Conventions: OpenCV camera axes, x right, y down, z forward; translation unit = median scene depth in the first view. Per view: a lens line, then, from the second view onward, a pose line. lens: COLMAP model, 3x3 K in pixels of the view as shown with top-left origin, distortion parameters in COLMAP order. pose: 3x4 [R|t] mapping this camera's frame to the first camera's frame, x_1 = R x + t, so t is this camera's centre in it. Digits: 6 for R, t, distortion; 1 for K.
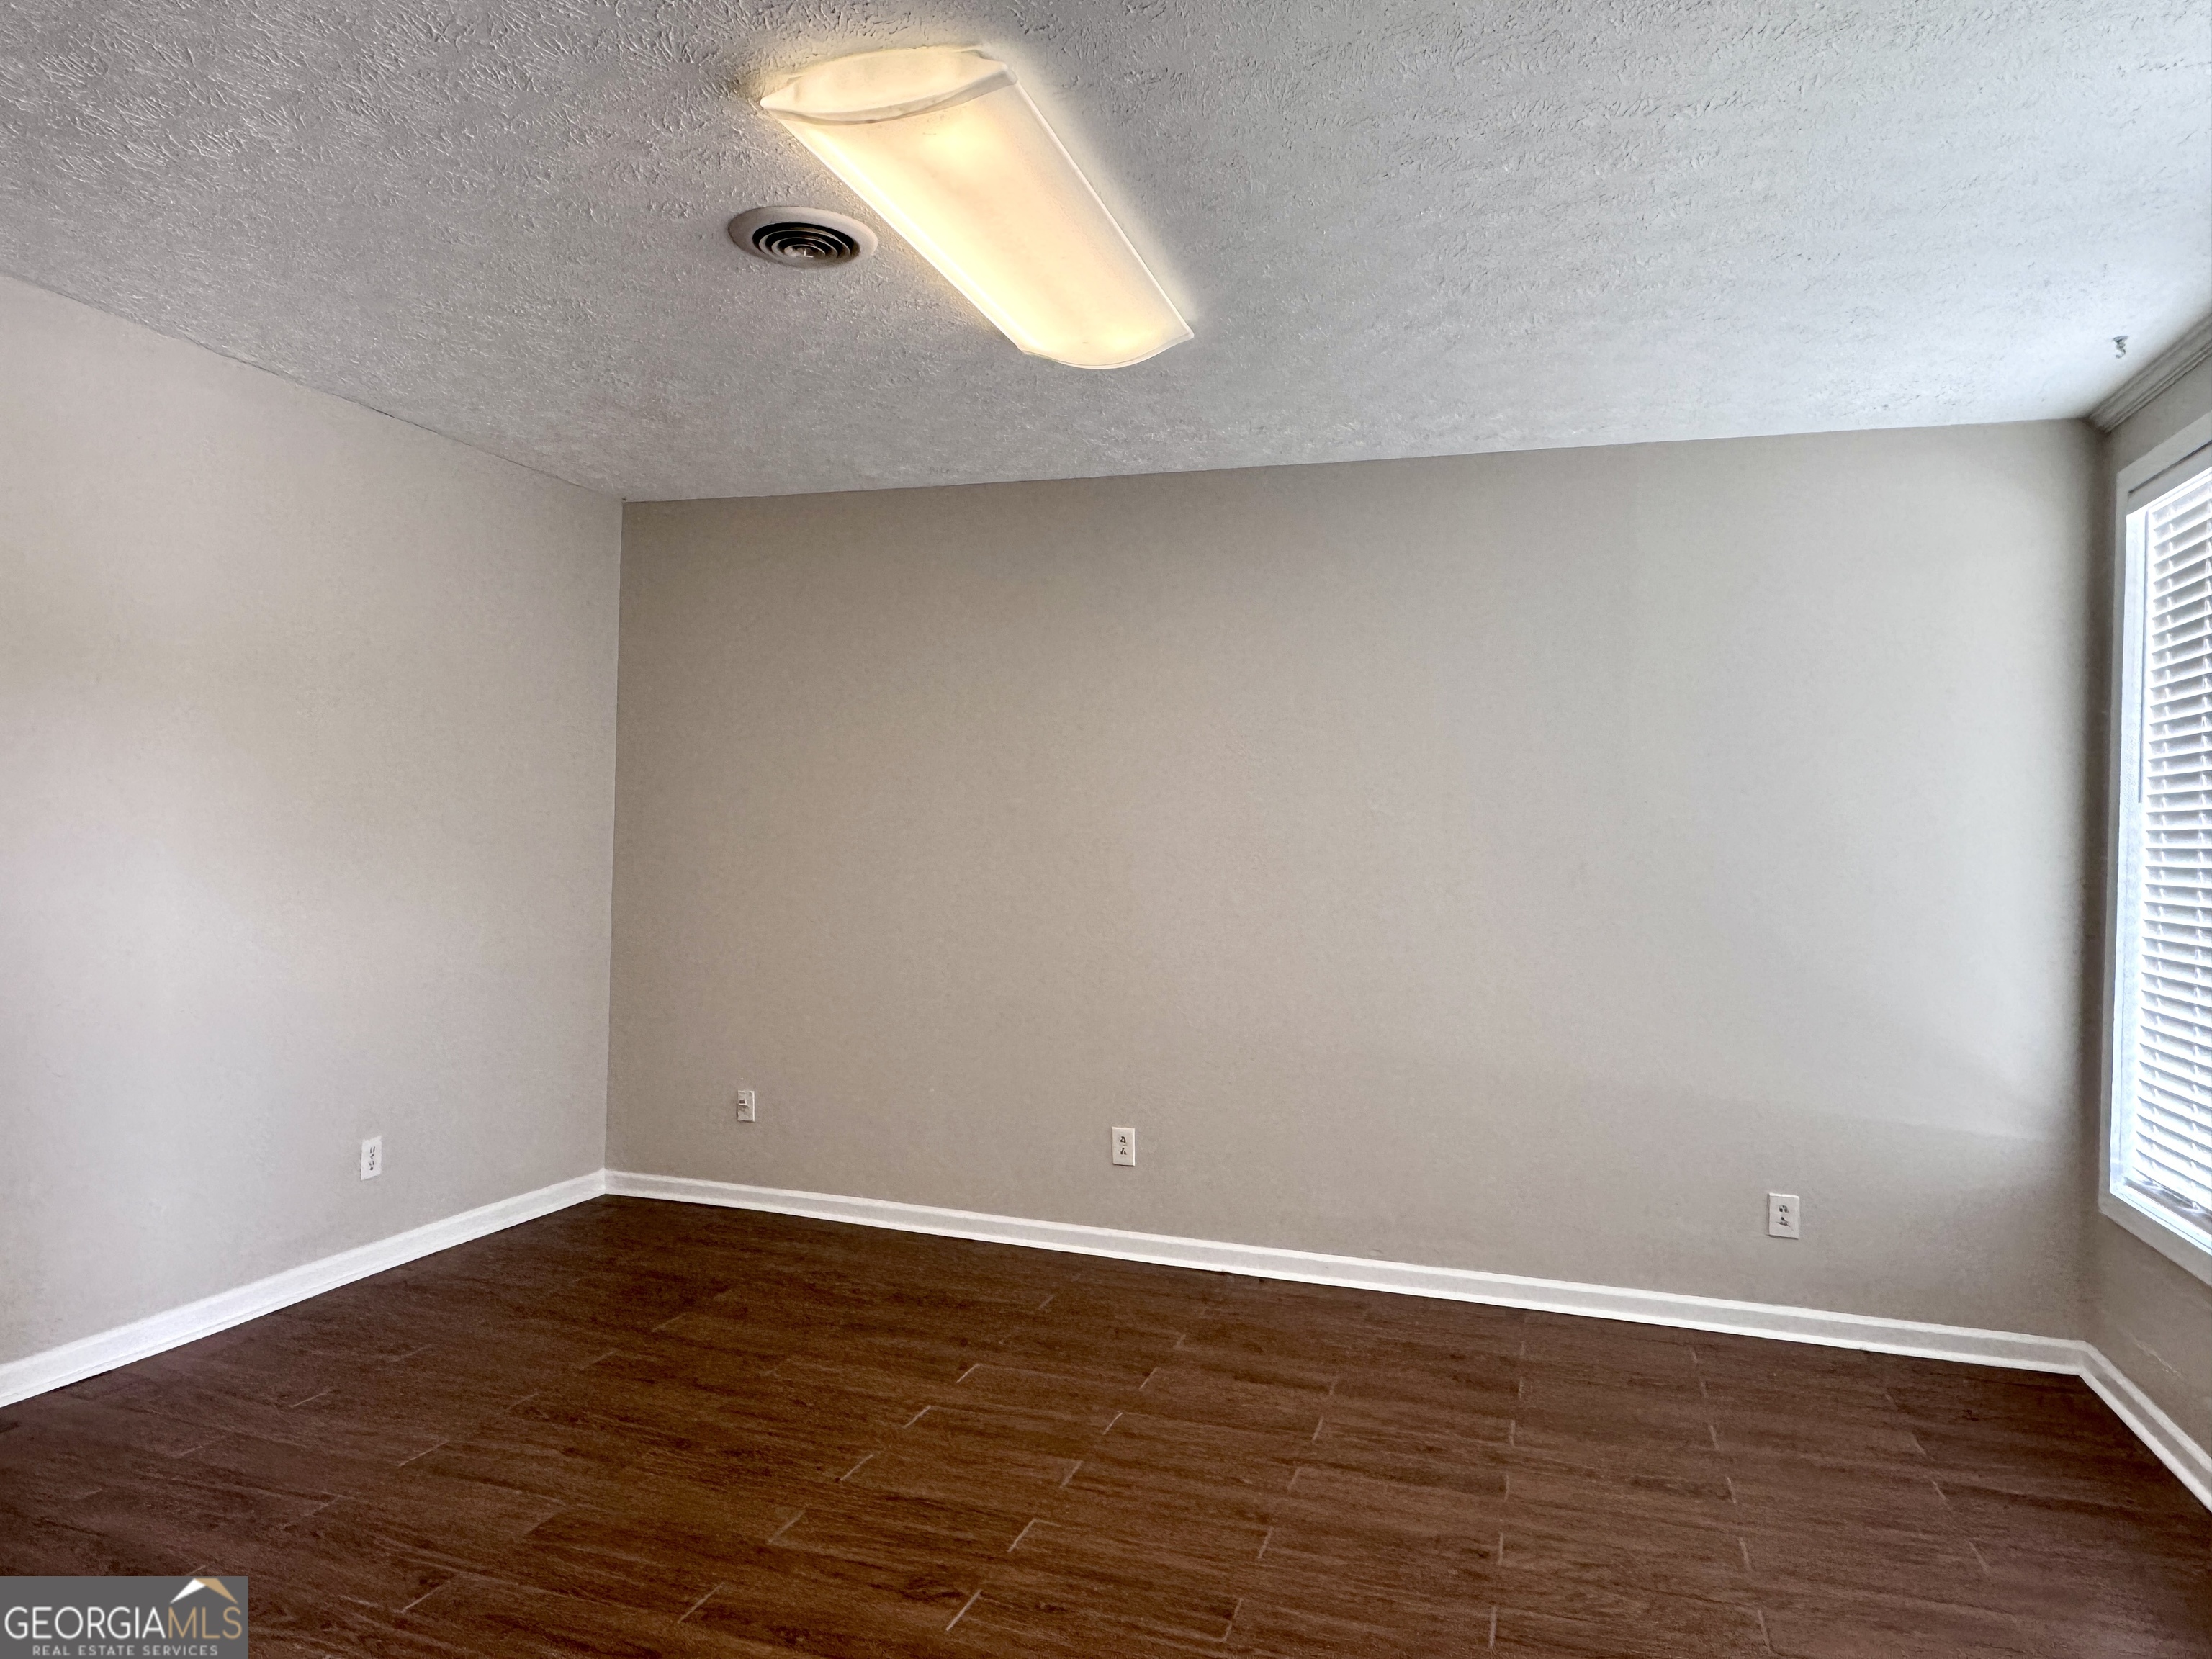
lens RADIAL K [[1418.3, 0, 1096.7], [0, 1418.3, 838.1], [0, 0, 1]] dist [-0.020661, 0.000343]
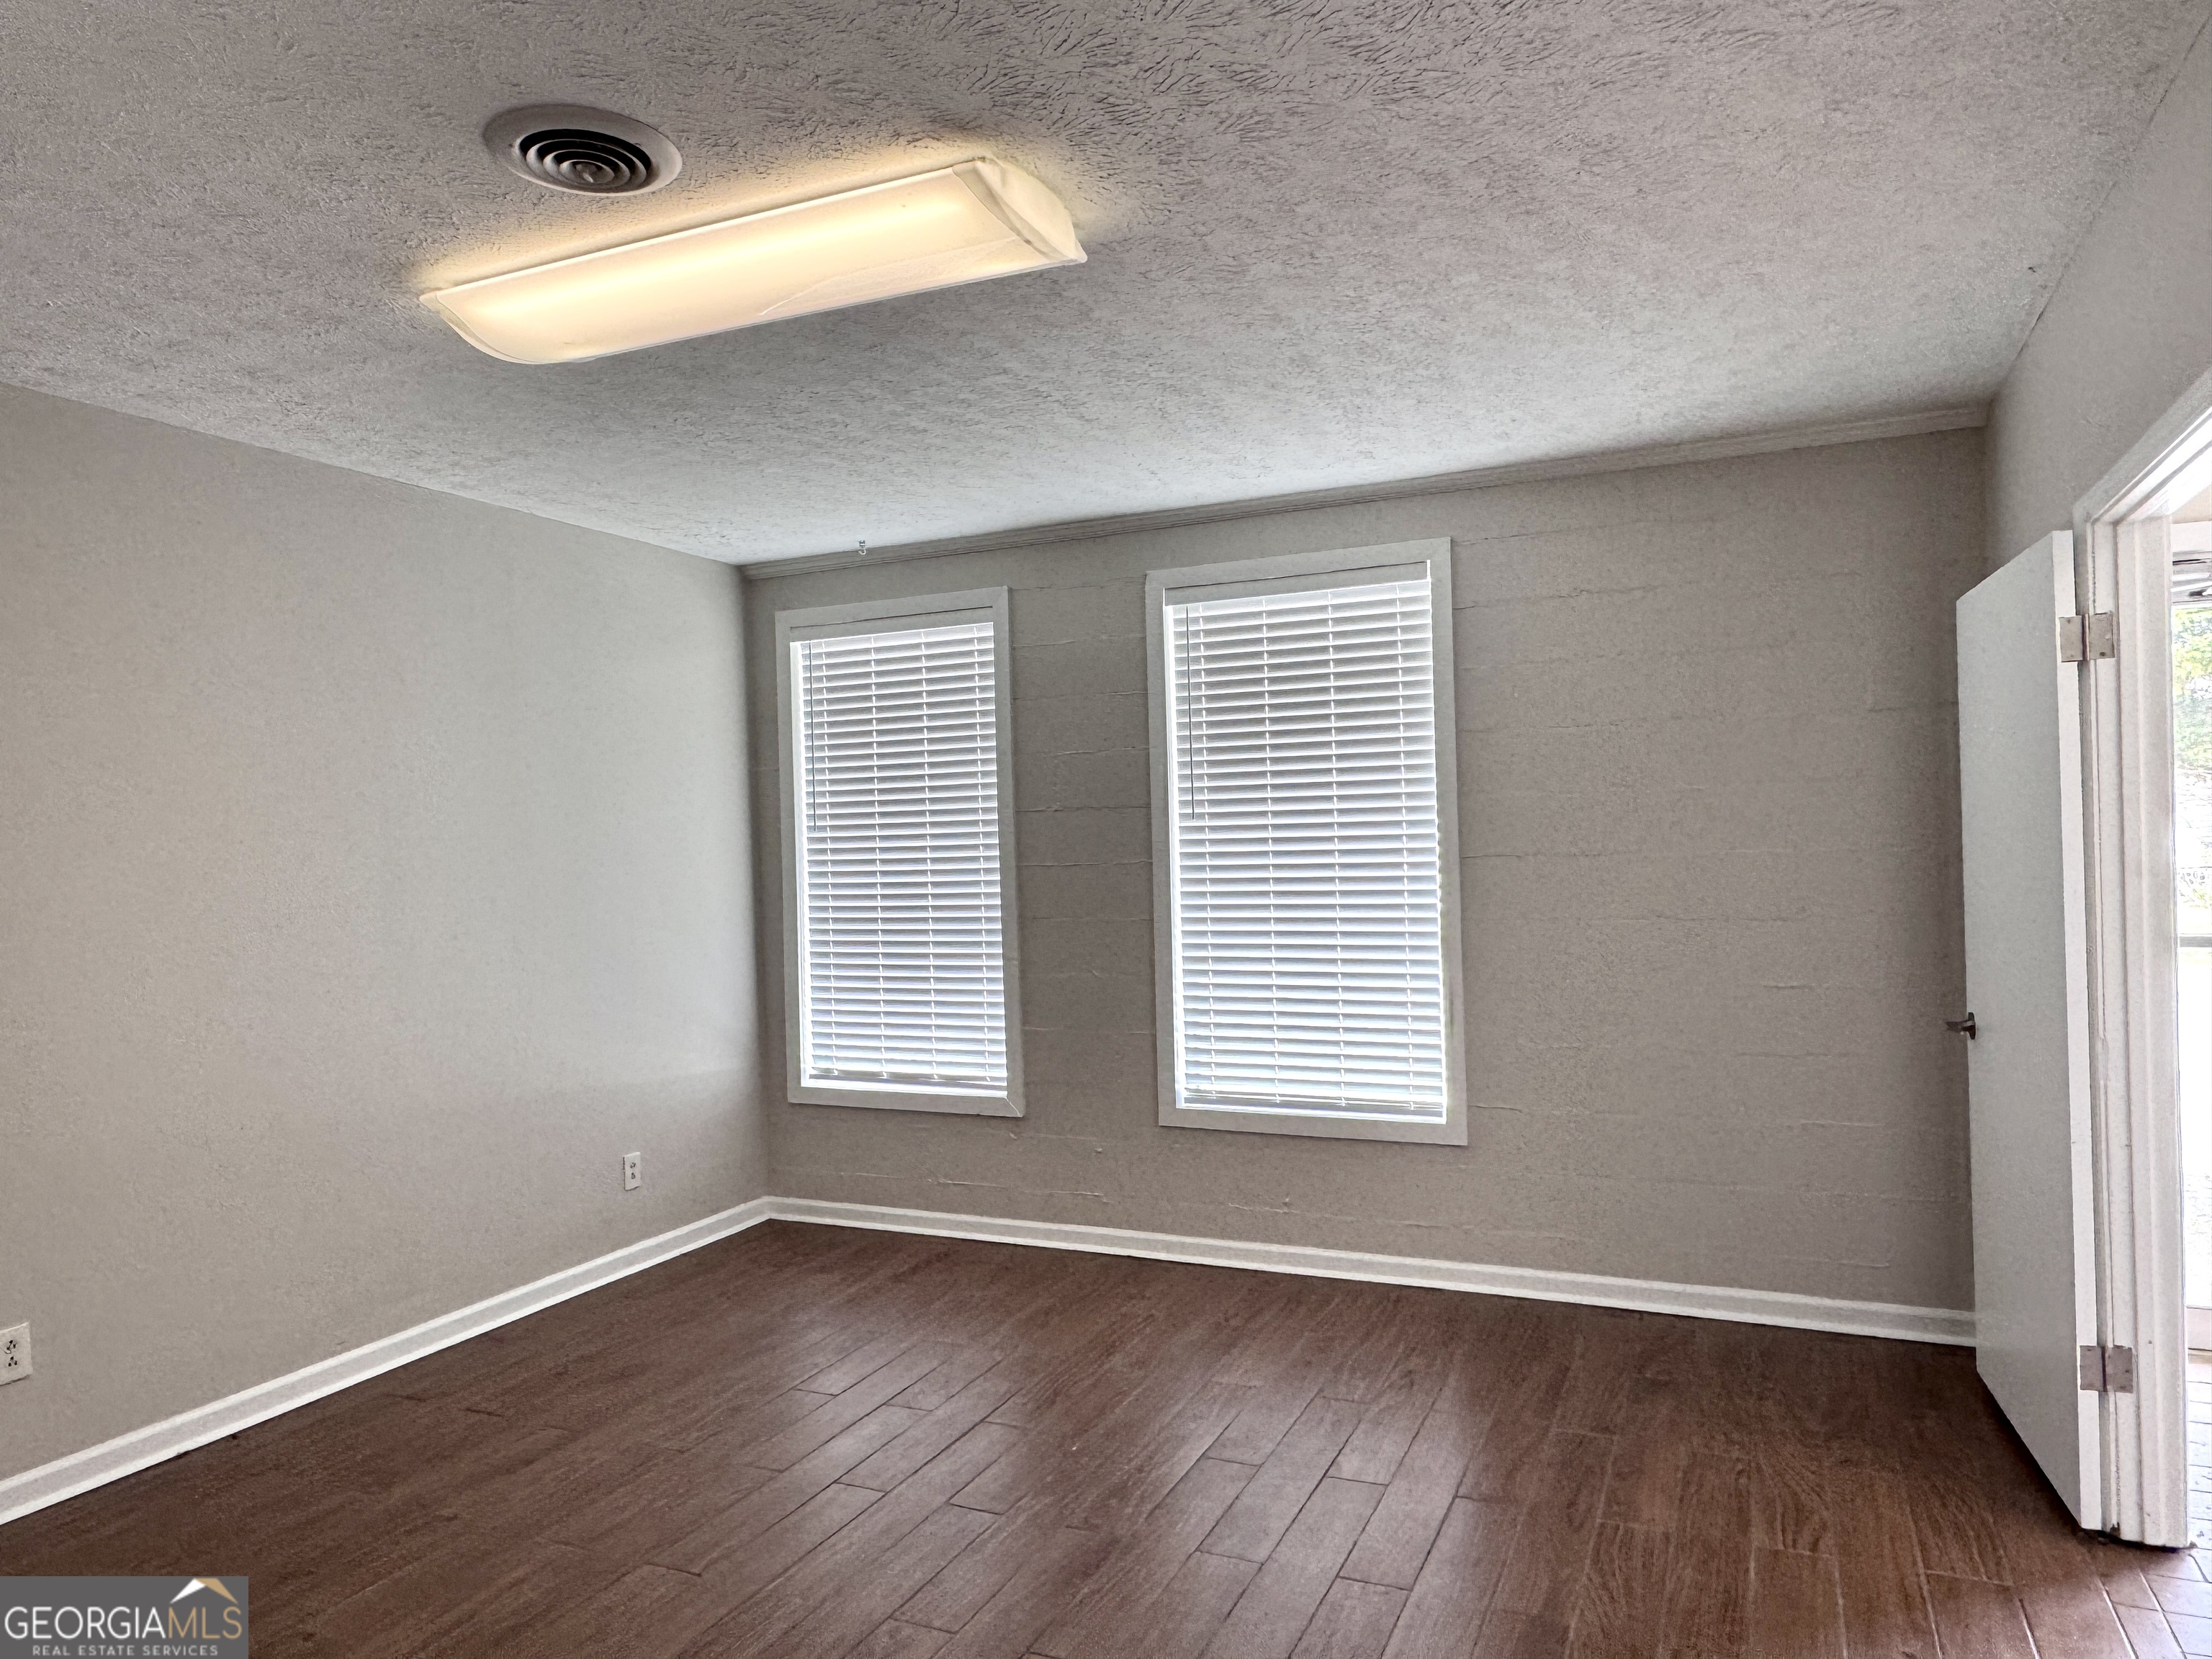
lens RADIAL K [[1418.3, 0, 1101.4], [0, 1418.3, 826.5], [0, 0, 1]] dist [-0.020661, 0.000343]
pose [[0.105649, -0.018932, 0.994223, -0.756986], [0.029603, 0.999436, 0.015885, -0.043711], [-0.993963, 0.027753, 0.106150, 0.497755]]
